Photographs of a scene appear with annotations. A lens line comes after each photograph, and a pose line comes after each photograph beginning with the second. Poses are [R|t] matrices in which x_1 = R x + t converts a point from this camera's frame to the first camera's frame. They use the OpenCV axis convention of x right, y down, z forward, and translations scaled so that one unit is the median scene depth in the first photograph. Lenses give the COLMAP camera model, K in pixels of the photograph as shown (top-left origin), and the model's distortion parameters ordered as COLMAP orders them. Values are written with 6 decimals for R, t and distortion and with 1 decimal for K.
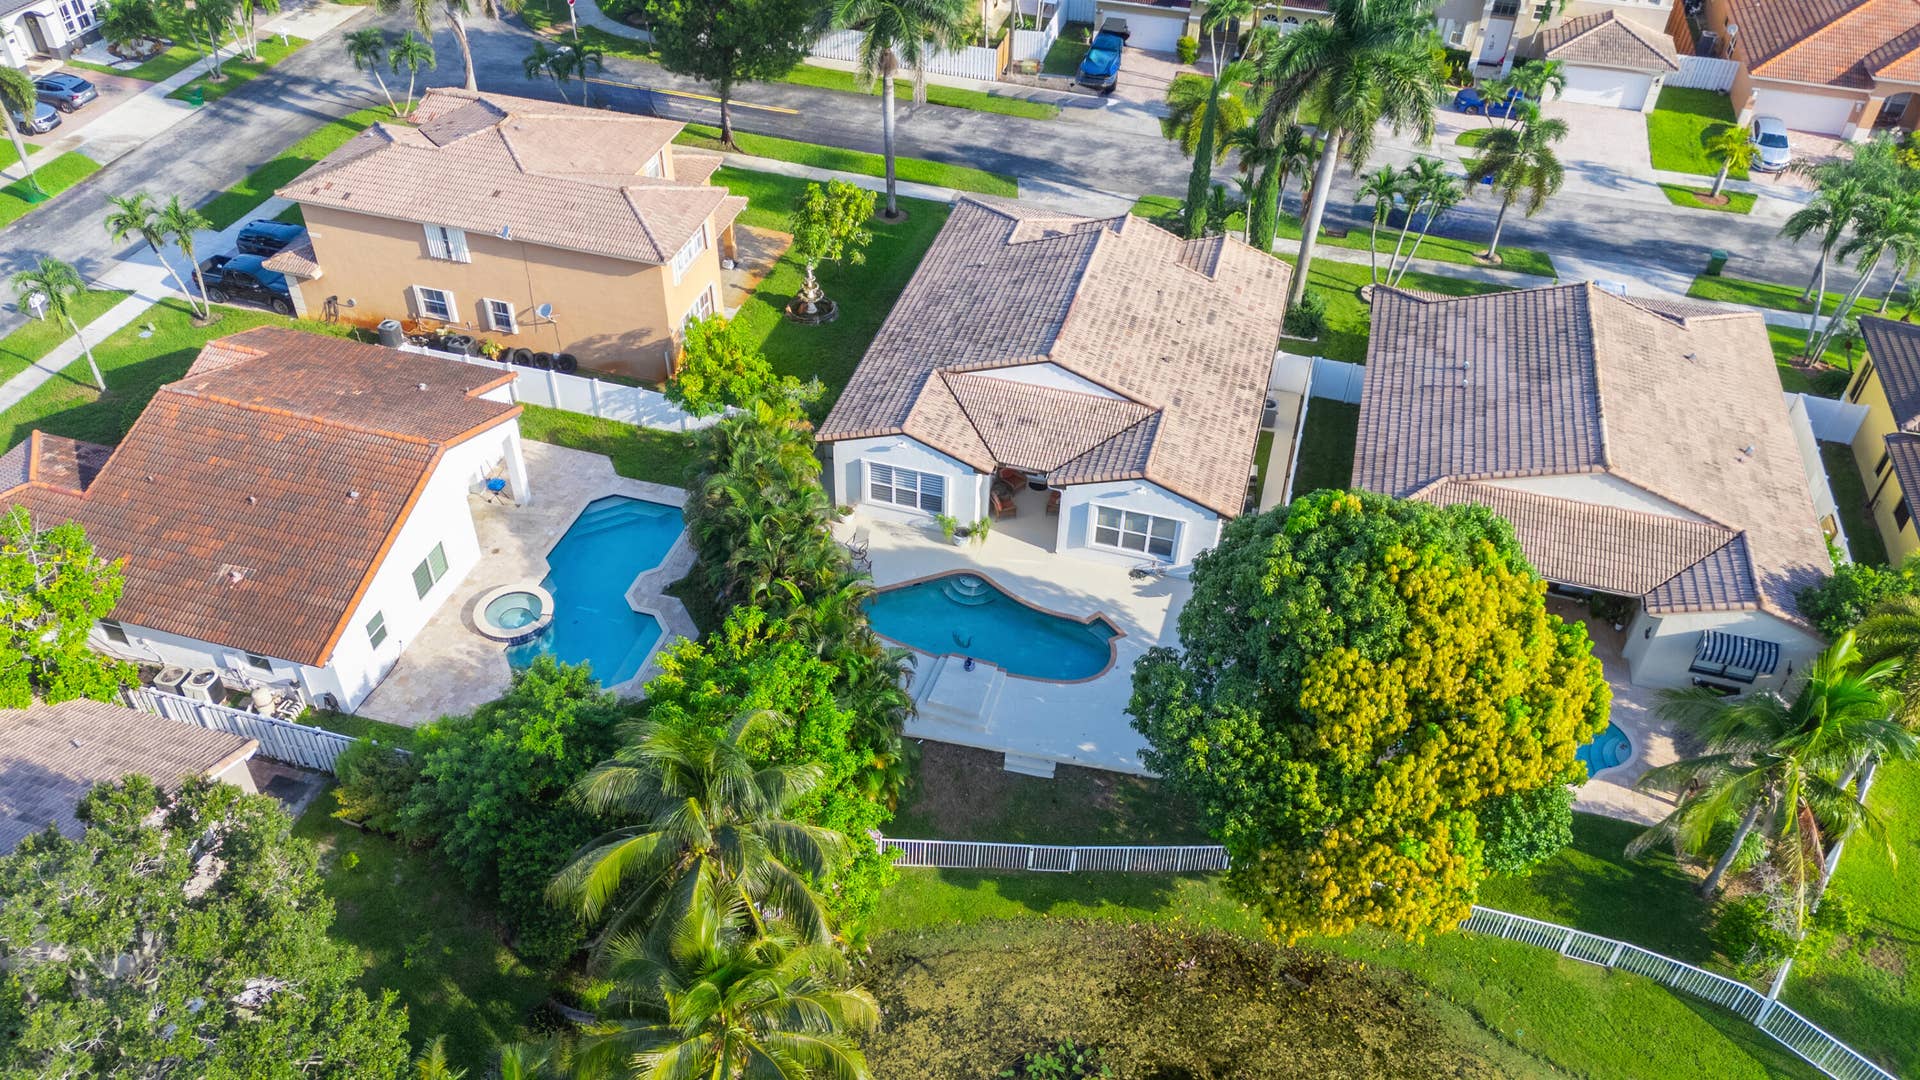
lens RADIAL K [[1420.0, 0, 952.3], [0, 1420.0, 547.4], [0, 0, 1]] dist [0.010916, -0.008571]
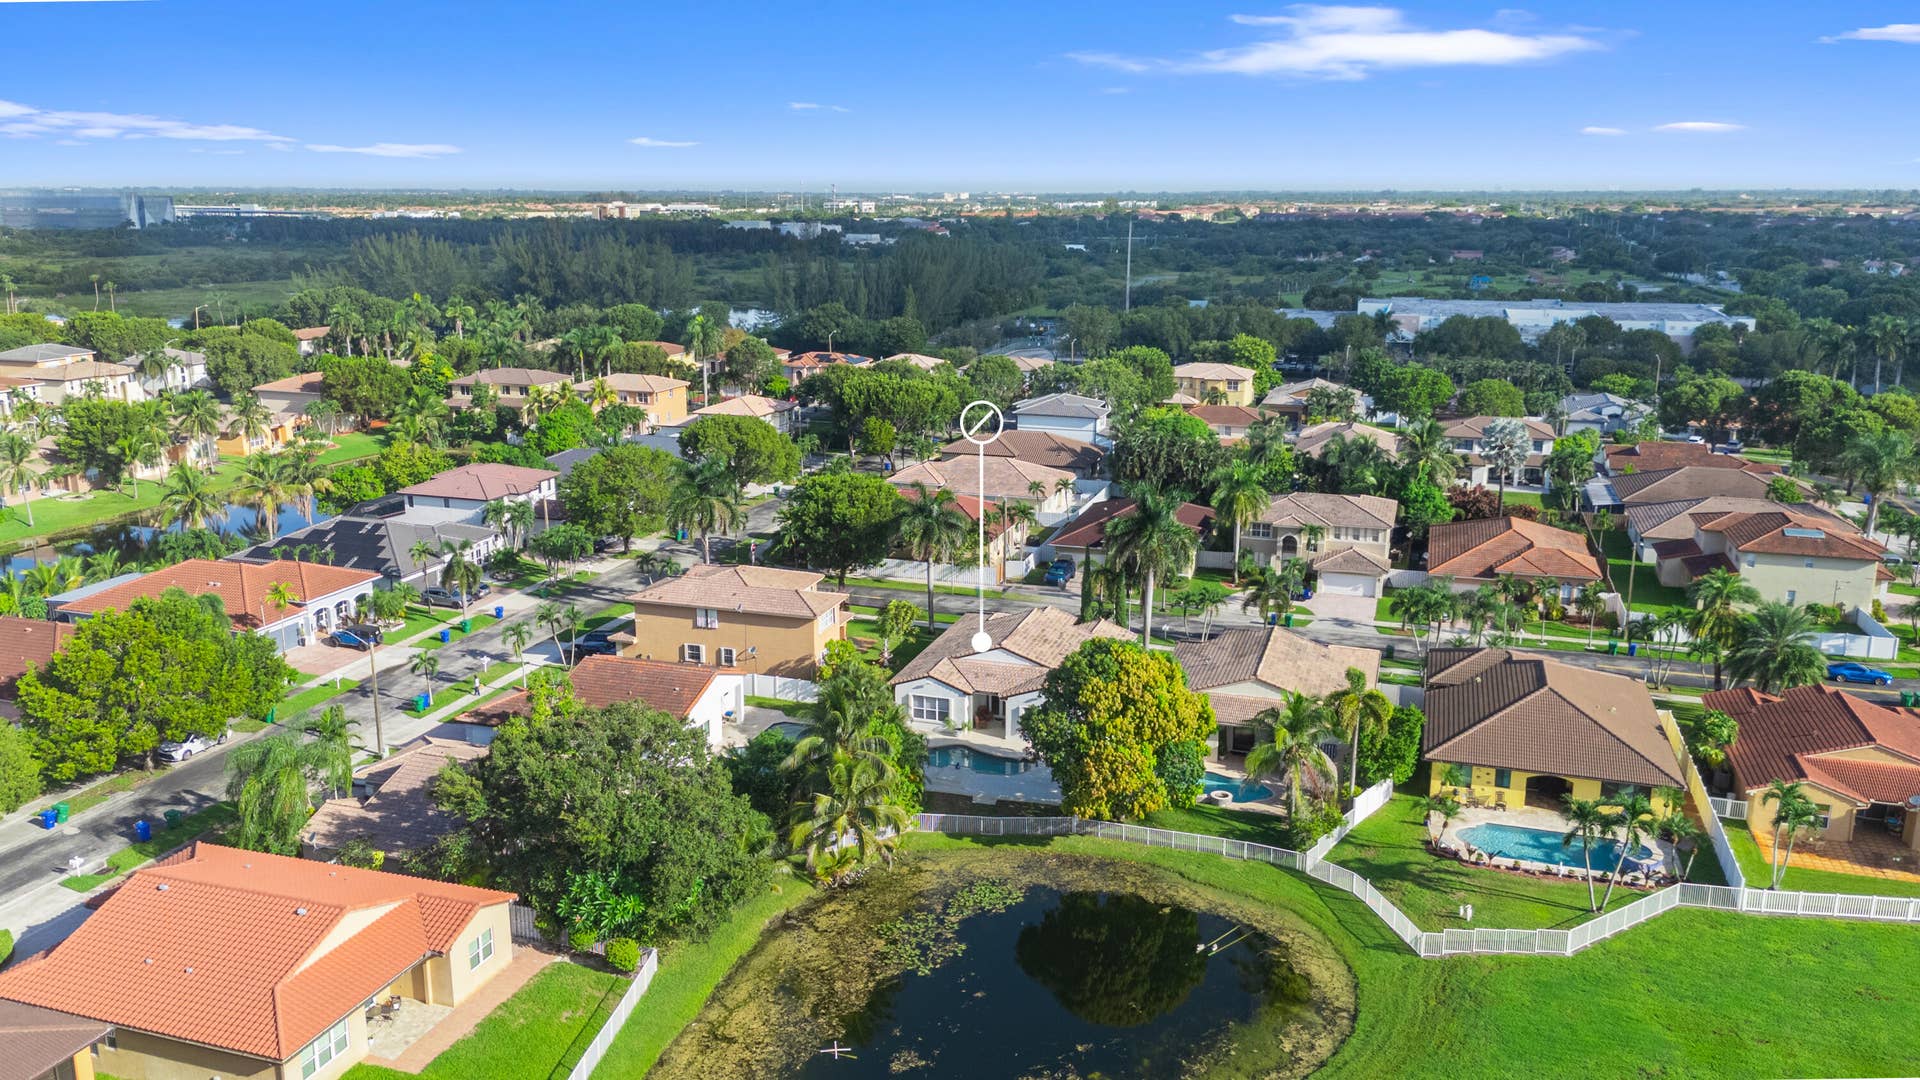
lens RADIAL K [[1420.0, 0, 957.9], [0, 1420.0, 533.8], [0, 0, 1]] dist [0.010916, -0.008571]
pose [[0.999056, -0.012185, -0.041709, 0.087473], [-0.008416, 0.887442, -0.460843, 0.627860], [0.042629, 0.460758, 0.886501, -0.855326]]
